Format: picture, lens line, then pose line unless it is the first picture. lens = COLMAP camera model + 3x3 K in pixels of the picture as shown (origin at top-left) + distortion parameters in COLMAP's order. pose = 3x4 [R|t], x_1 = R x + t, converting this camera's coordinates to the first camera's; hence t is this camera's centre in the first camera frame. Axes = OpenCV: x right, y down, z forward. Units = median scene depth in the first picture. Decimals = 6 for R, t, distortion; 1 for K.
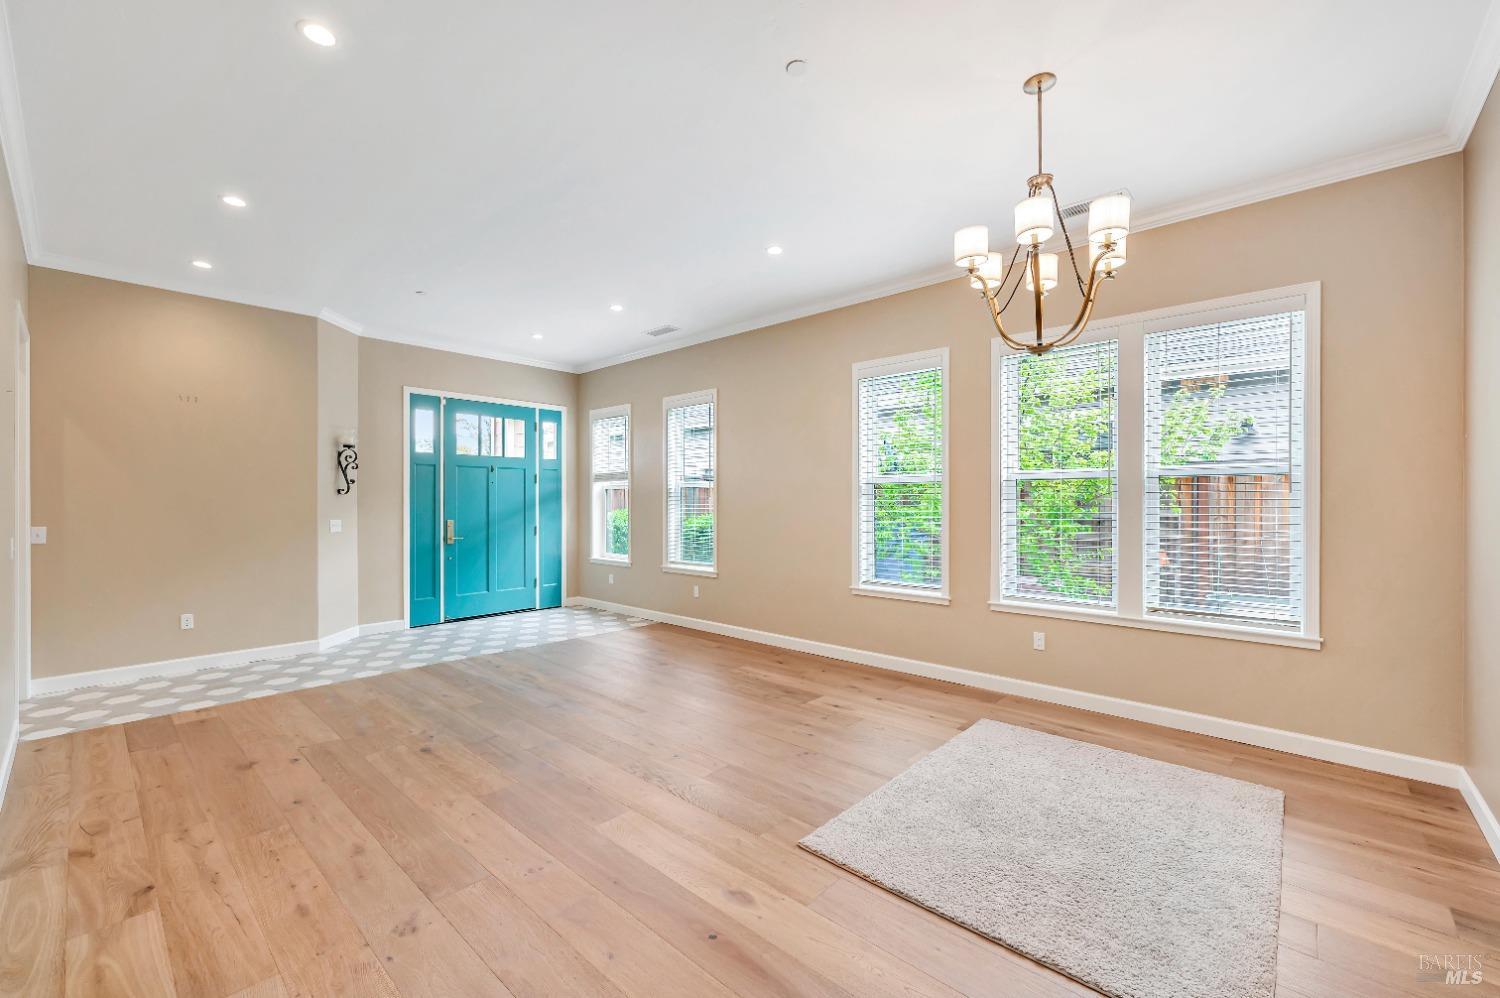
lens RADIAL K [[604.6, 0, 756.2], [0, 604.6, 501.5], [0, 0, 1]] dist [-0.000349, 0.000733]
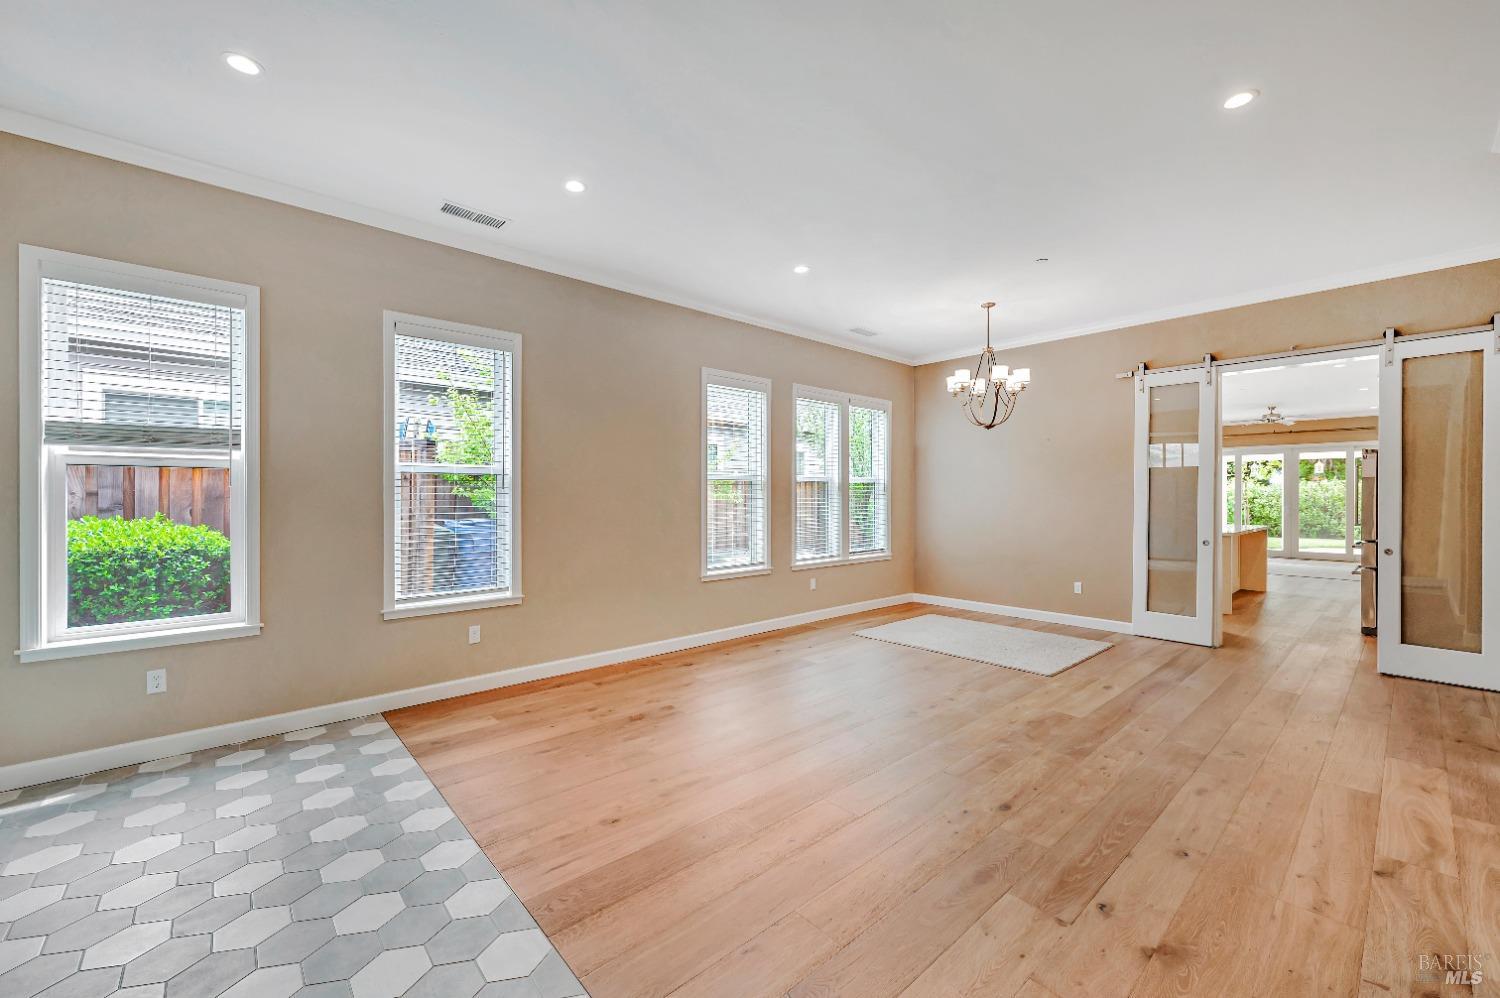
lens RADIAL K [[604.6, 0, 751.7], [0, 604.6, 491.7], [0, 0, 1]] dist [-0.000349, 0.000733]
pose [[0.106727, 0.001502, 0.994287, -0.839404], [0.003303, 0.999993, -0.001865, 0.000352], [-0.994283, 0.003484, 0.106721, 0.764314]]
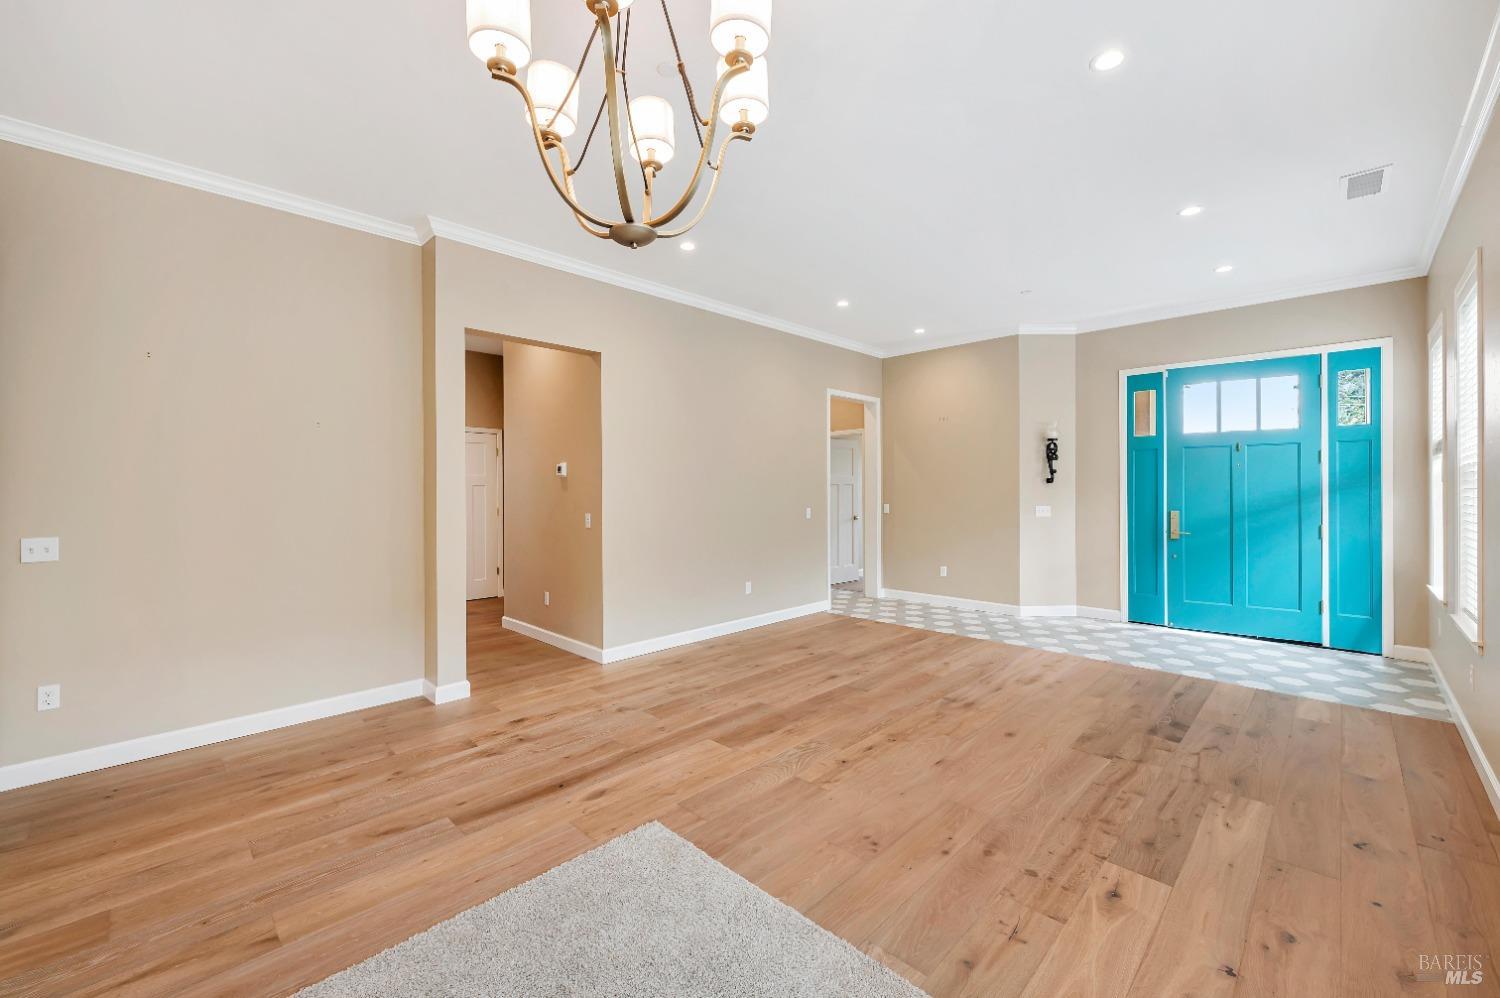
lens RADIAL K [[604.6, 0, 761.8], [0, 604.6, 496.4], [0, 0, 1]] dist [-0.000349, 0.000733]
pose [[-0.028793, 0.008150, -0.999552, 0.479419], [-0.000025, 0.999967, 0.008154, 0.002852], [0.999585, 0.000260, -0.028792, 0.541925]]
